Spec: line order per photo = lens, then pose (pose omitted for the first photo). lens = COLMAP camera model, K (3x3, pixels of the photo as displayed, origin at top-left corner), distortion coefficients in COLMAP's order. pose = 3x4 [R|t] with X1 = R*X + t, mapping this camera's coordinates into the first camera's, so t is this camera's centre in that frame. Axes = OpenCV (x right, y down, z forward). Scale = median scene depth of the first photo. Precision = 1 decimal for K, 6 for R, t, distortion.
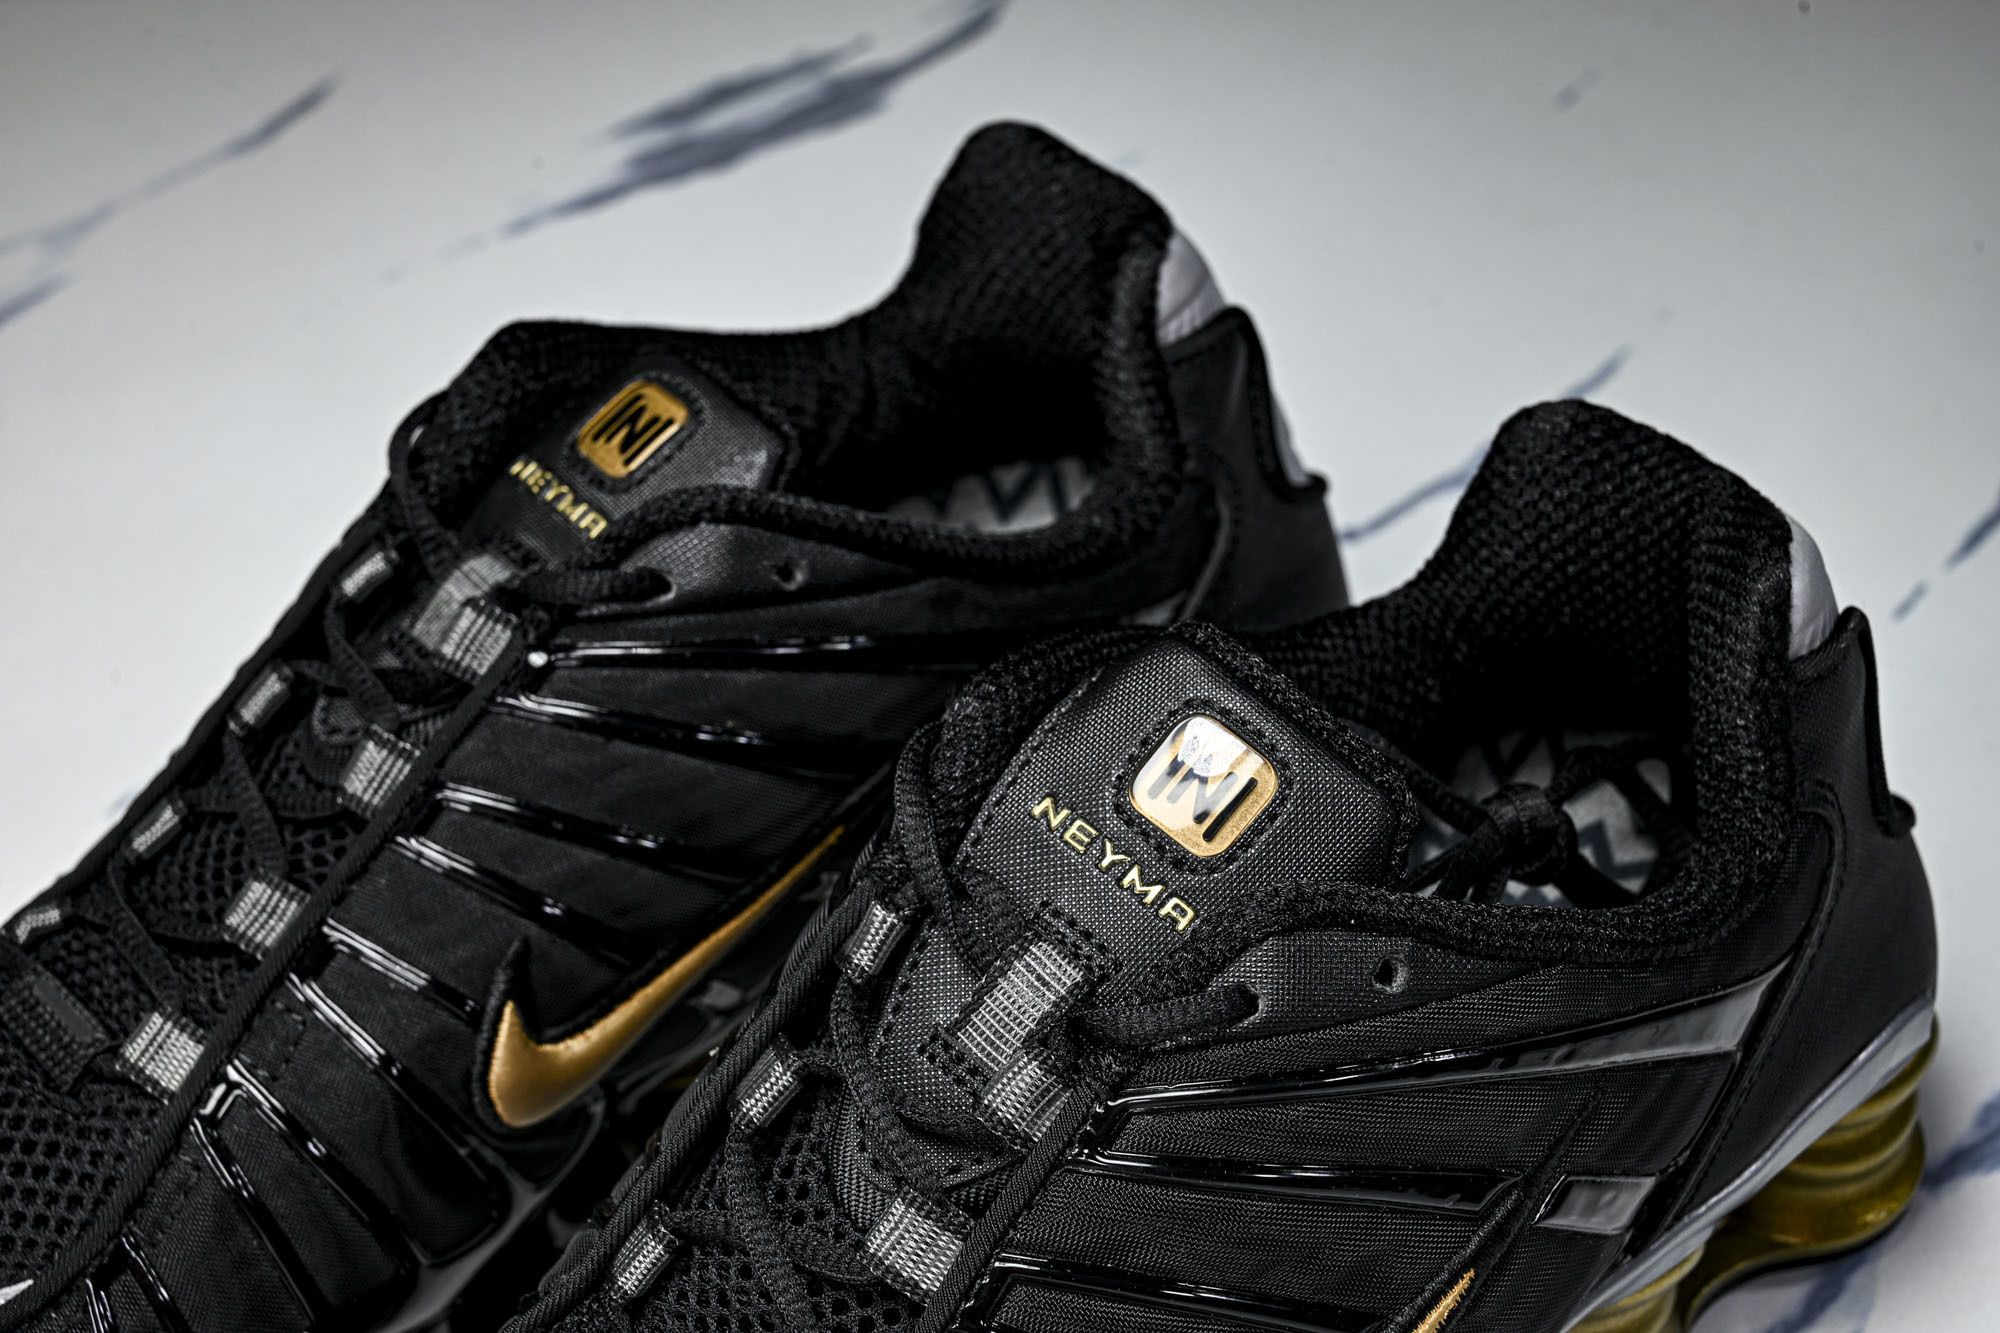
lens RADIAL K [[3330.1, 0, 1005.3], [0, 3330.1, 671.3], [0, 0, 1]] dist [-0.014229, 0.000000]
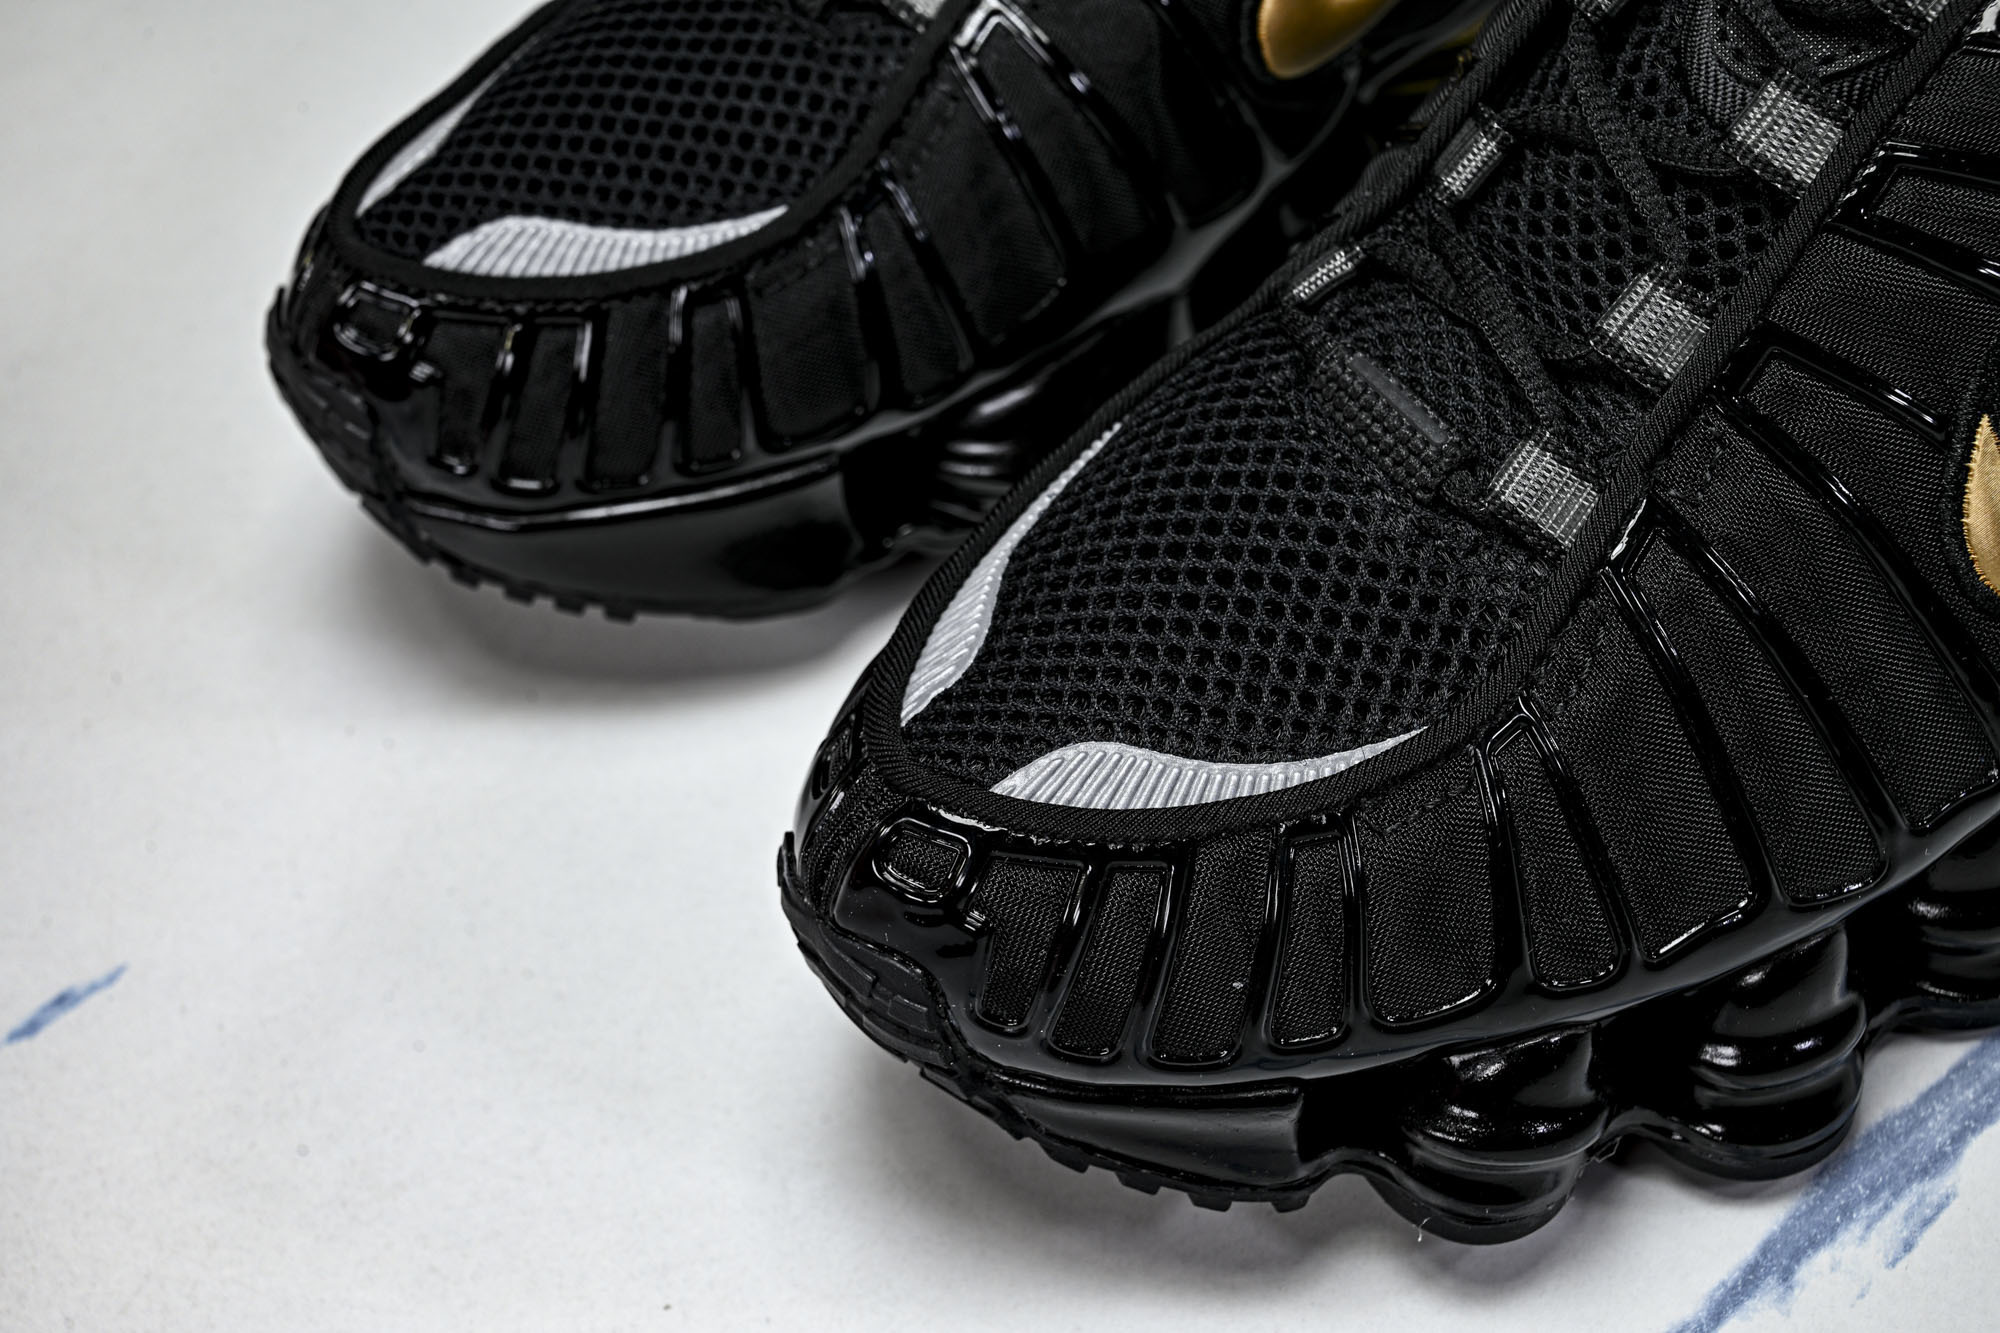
lens RADIAL K [[3330.1, 0, 989.8], [0, 3330.1, 658.9], [0, 0, 1]] dist [-0.014229, 0.000000]
pose [[0.993261, 0.038029, -0.109483, -0.121422], [-0.018591, 0.984682, 0.173366, 0.139558], [0.114399, -0.170162, 0.978753, 0.048504]]
